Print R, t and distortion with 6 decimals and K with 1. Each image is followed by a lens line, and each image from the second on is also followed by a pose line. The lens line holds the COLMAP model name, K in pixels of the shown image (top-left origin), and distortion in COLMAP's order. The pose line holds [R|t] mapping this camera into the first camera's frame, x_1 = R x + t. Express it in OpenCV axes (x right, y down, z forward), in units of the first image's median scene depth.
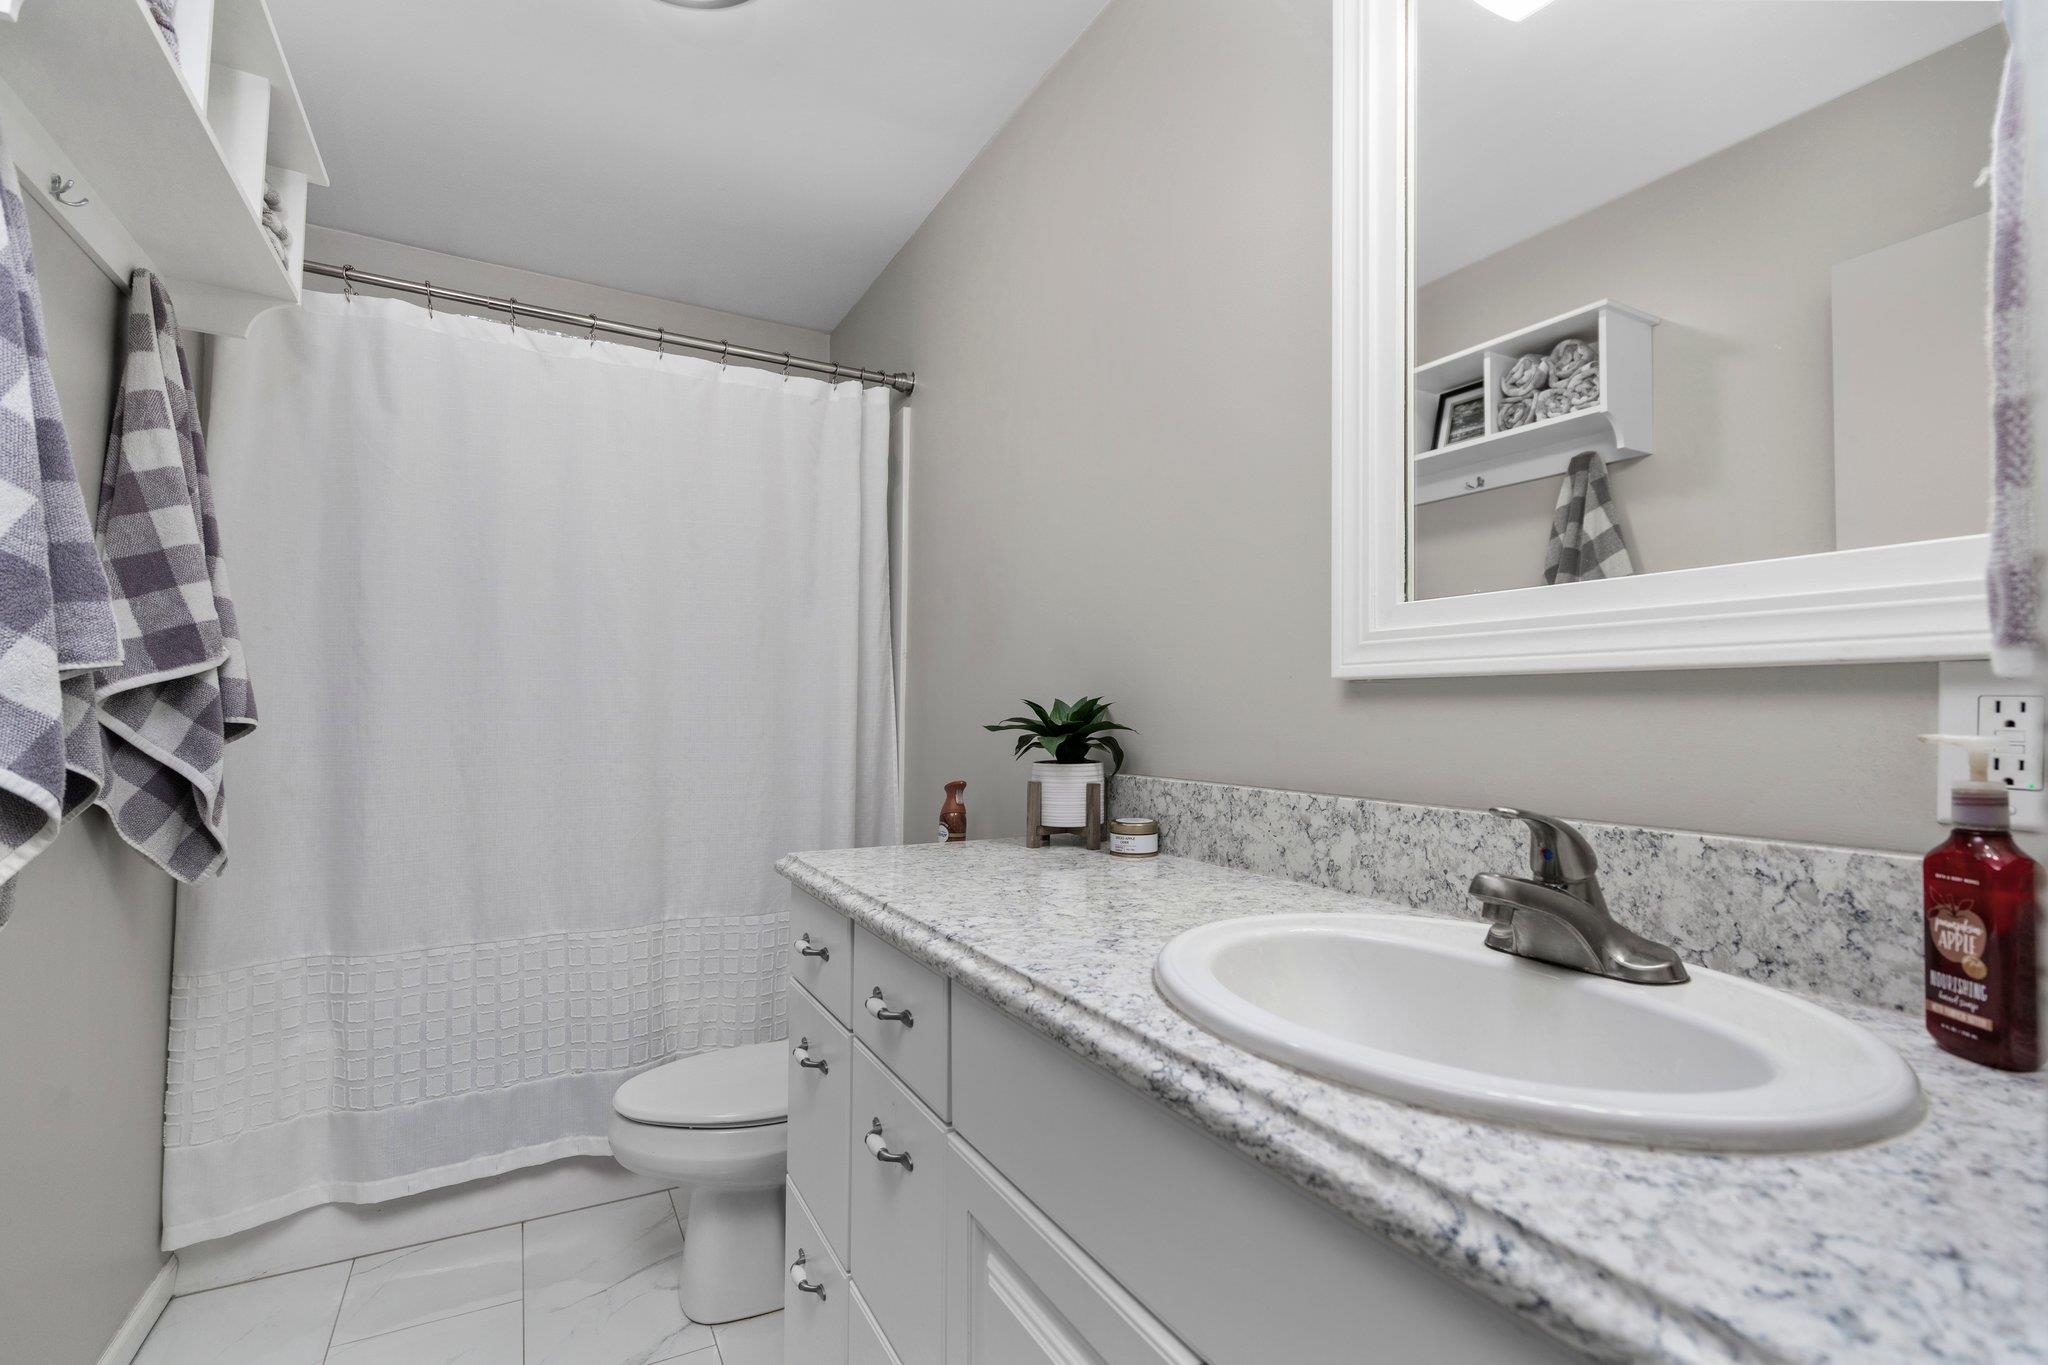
lens RADIAL K [[943.1, 0, 1024.0], [0, 943.1, 682.5], [0, 0, 1]] dist [-0.001031, 0.001727]
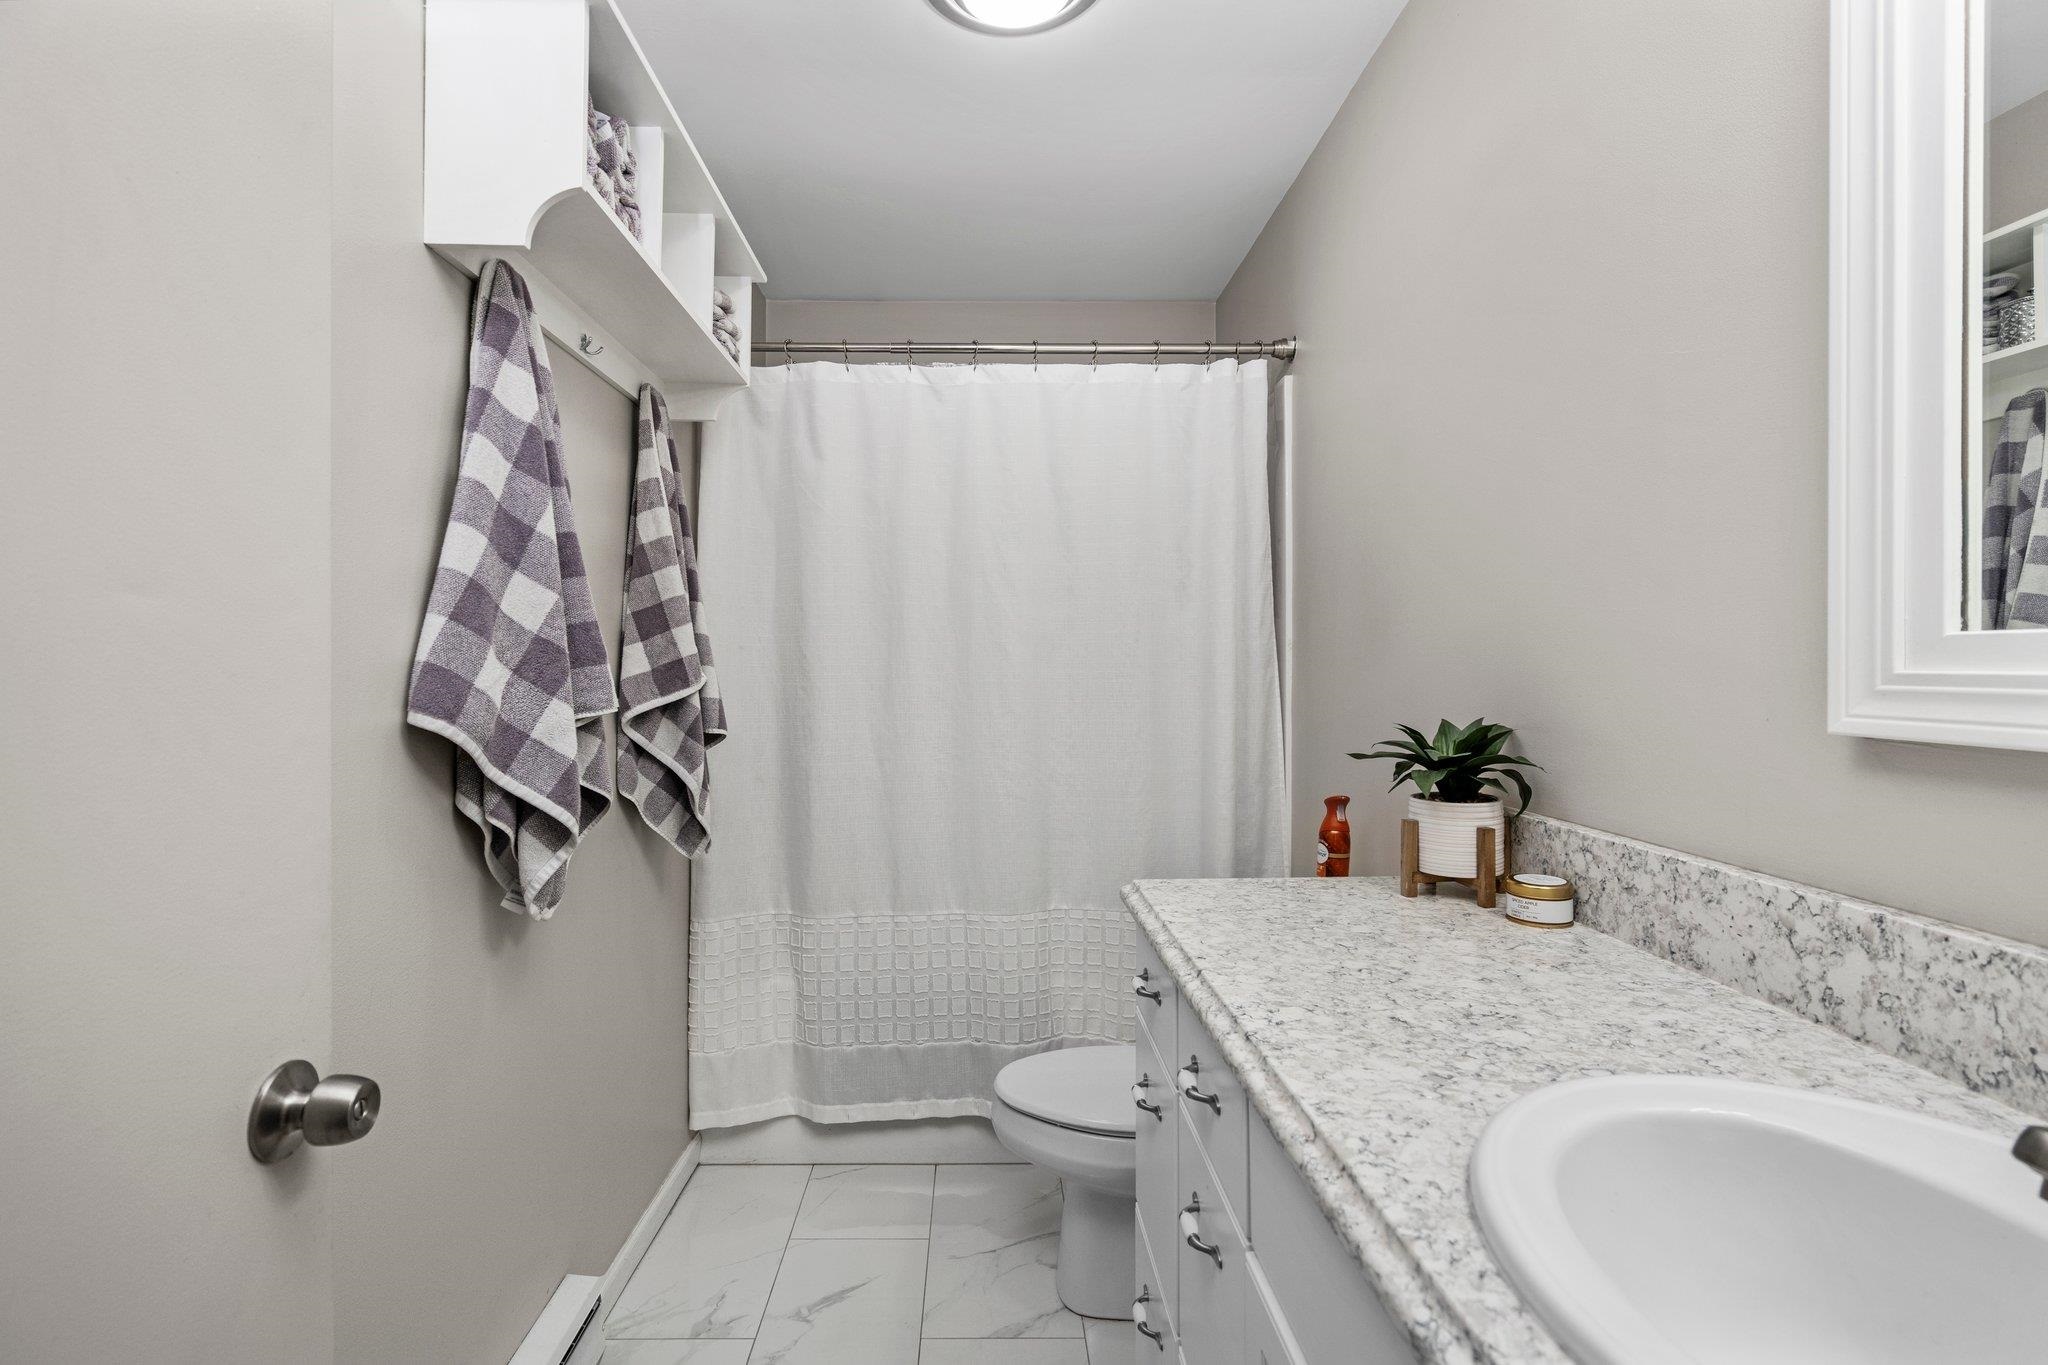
lens RADIAL K [[953.4, 0, 980.4], [0, 953.4, 658.3], [0, 0, 1]] dist [-0.002175, 0.002798]
pose [[0.880641, -0.012614, -0.473617, 0.086450], [0.025564, 0.999454, 0.020915, -0.077120], [0.473094, -0.030527, 0.880483, 0.052996]]
